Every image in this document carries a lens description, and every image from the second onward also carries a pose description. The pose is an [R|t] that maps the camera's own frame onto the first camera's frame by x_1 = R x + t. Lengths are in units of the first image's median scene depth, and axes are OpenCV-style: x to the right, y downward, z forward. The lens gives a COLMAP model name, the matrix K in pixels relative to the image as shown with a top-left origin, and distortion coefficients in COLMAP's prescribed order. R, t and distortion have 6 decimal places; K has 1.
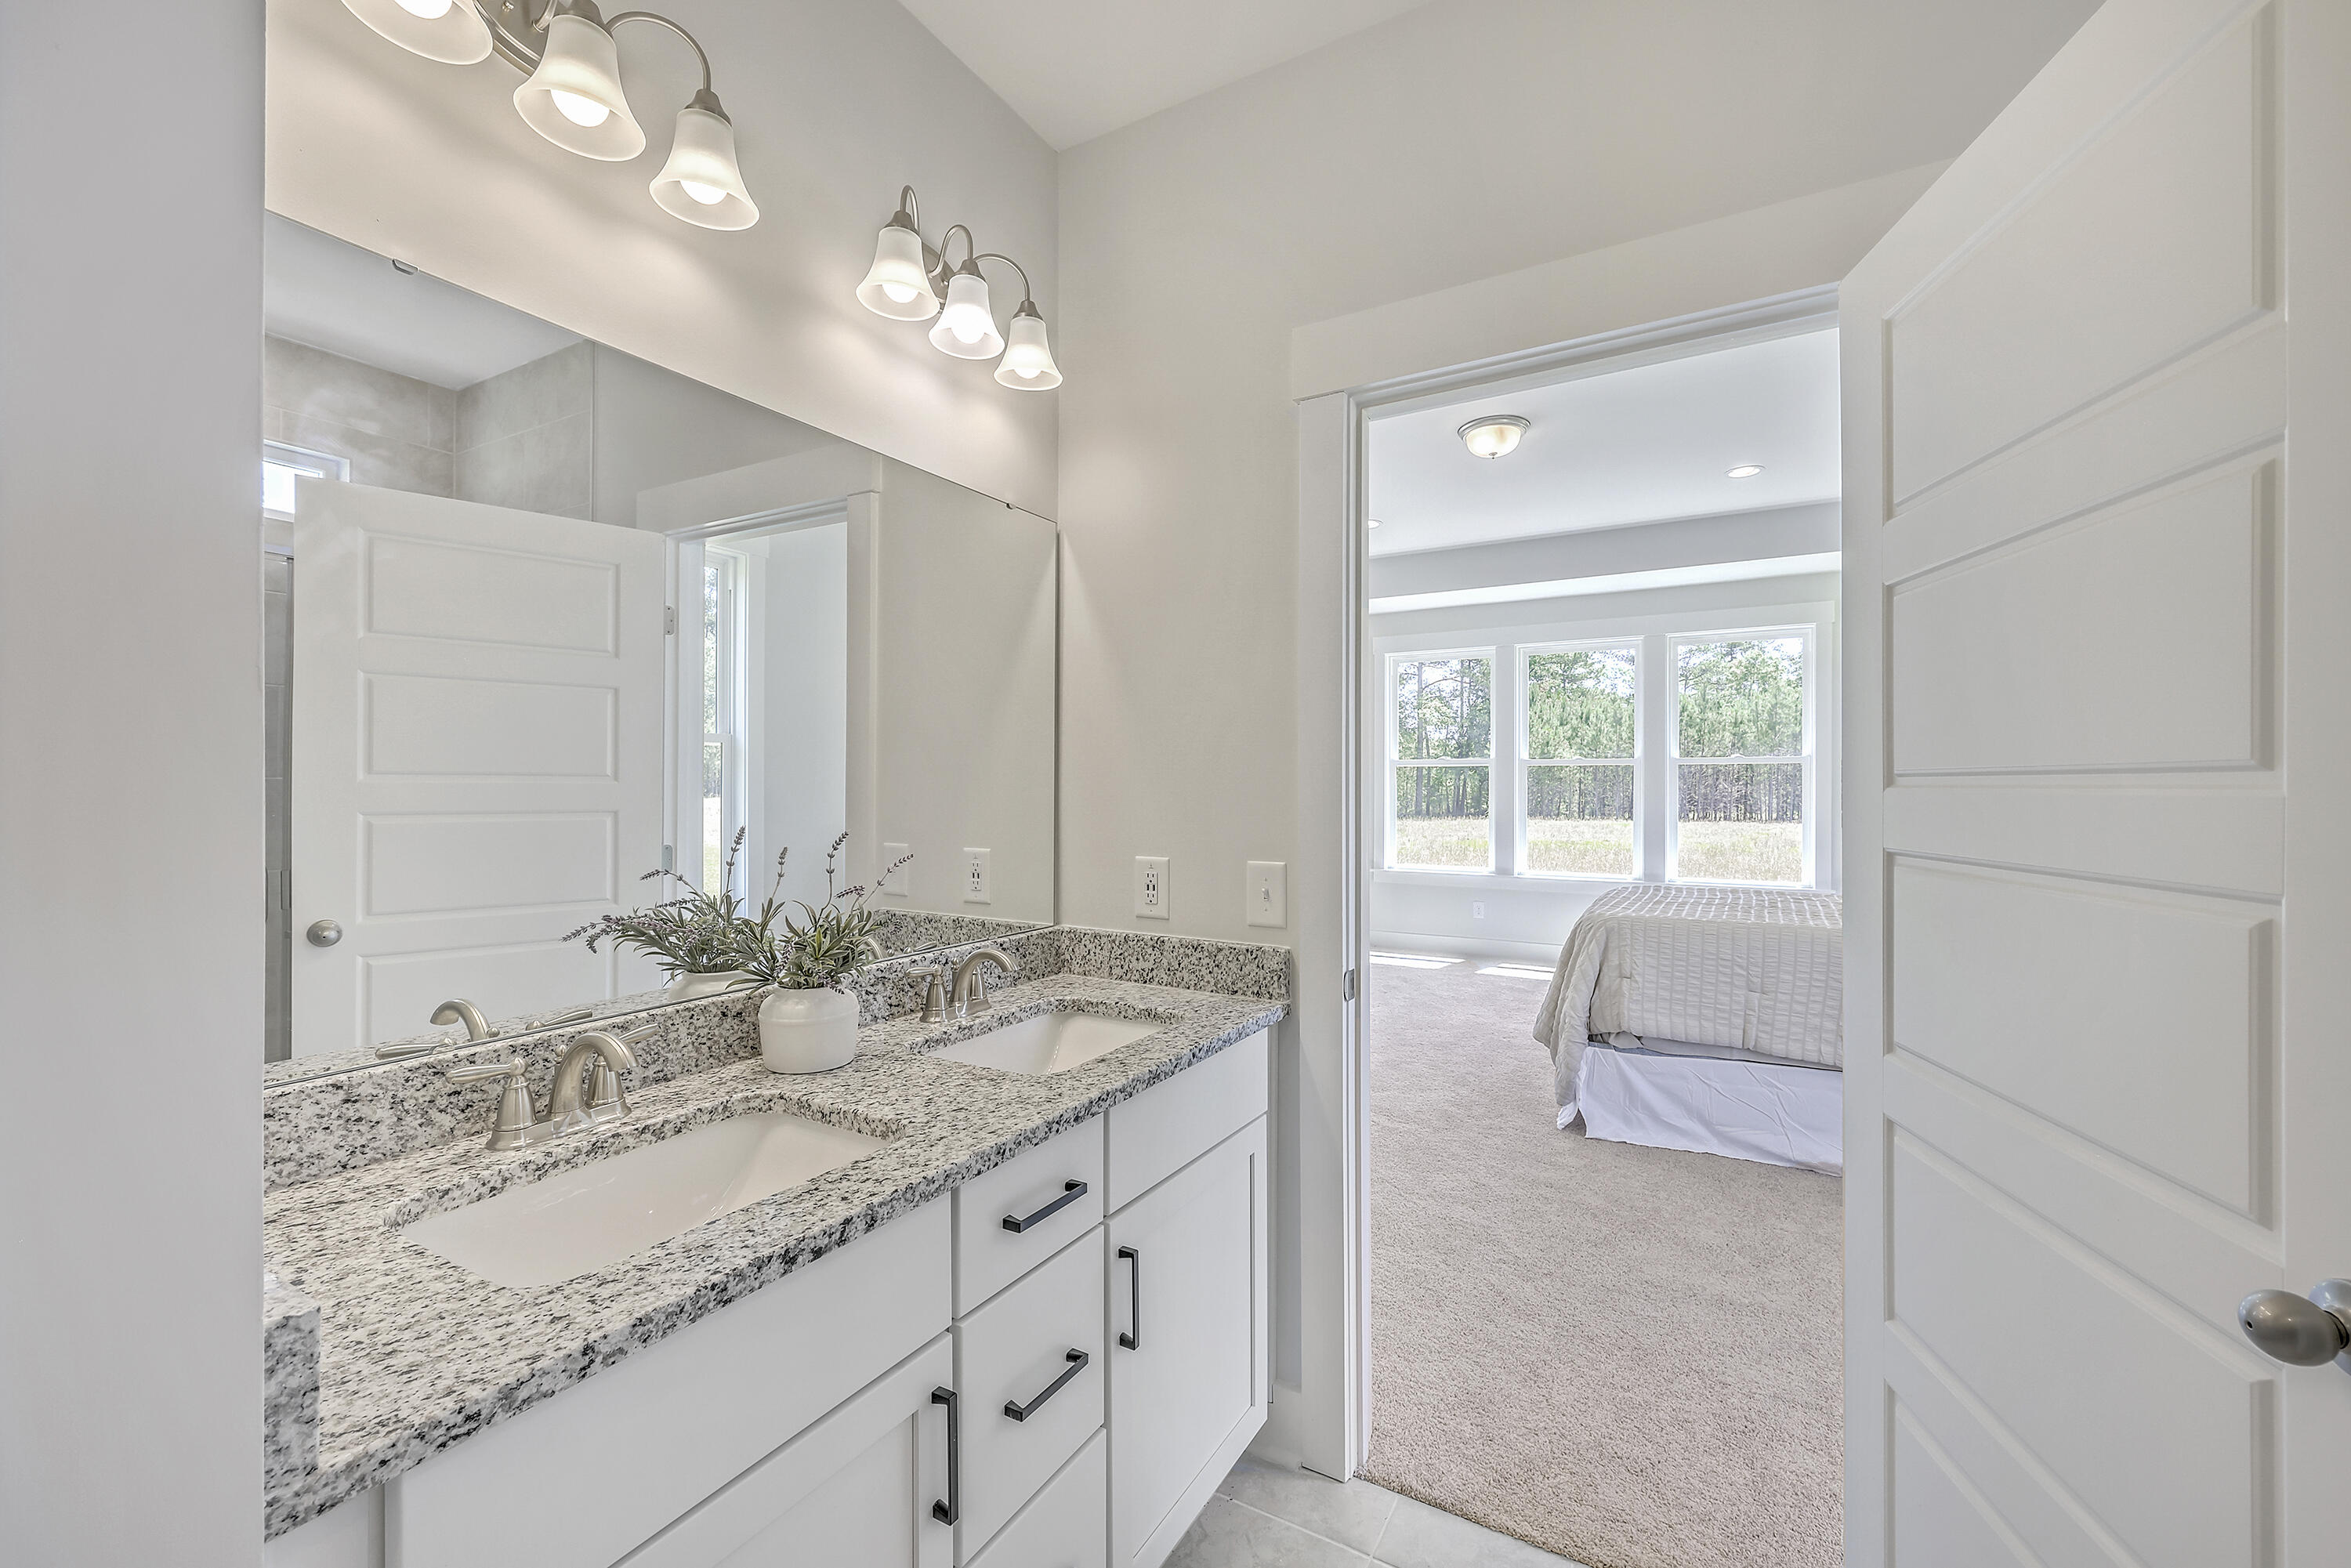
lens RADIAL K [[953.0, 0, 1186.9], [0, 953.0, 783.9], [0, 0, 1]] dist [0.000371, -0.000004]
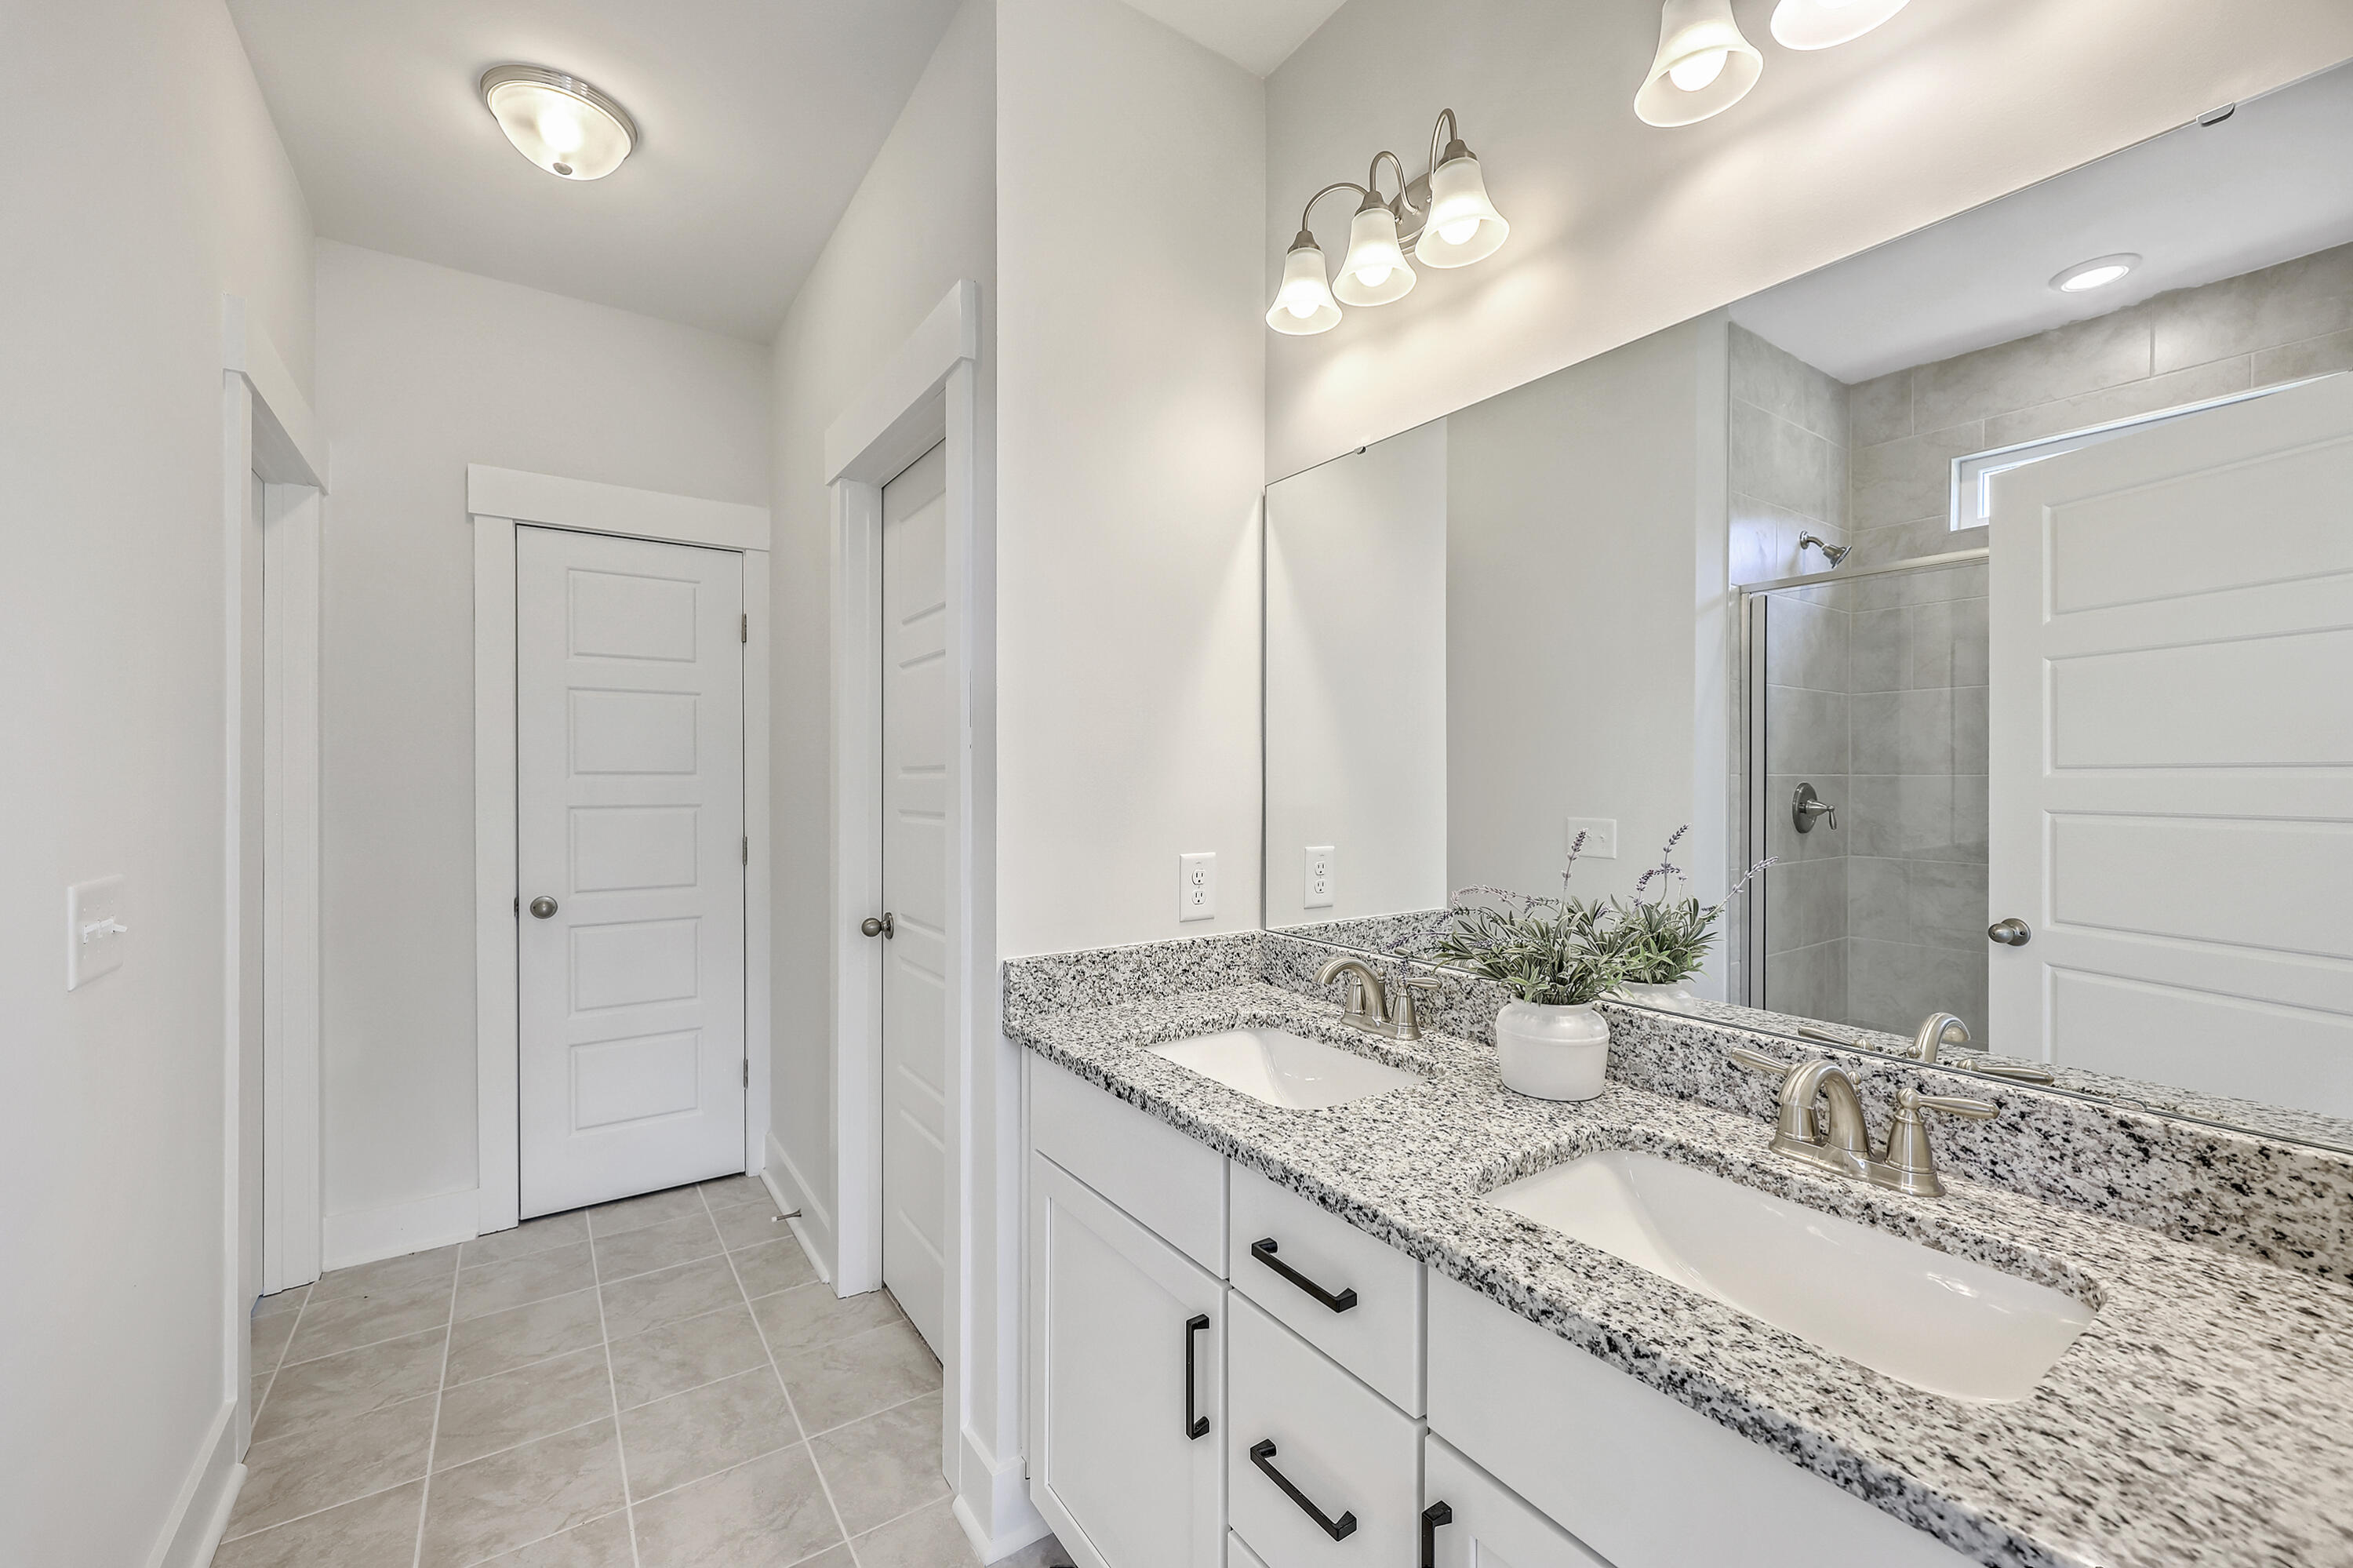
lens RADIAL K [[953.9, 0, 1187.9], [0, 953.9, 783.9], [0, 0, 1]] dist [0.000371, -0.000004]
pose [[-0.436061, -0.003164, -0.899912, 0.653808], [-0.002291, 0.999994, -0.002405, 0.016018], [0.899914, 0.001013, -0.436066, 1.285443]]
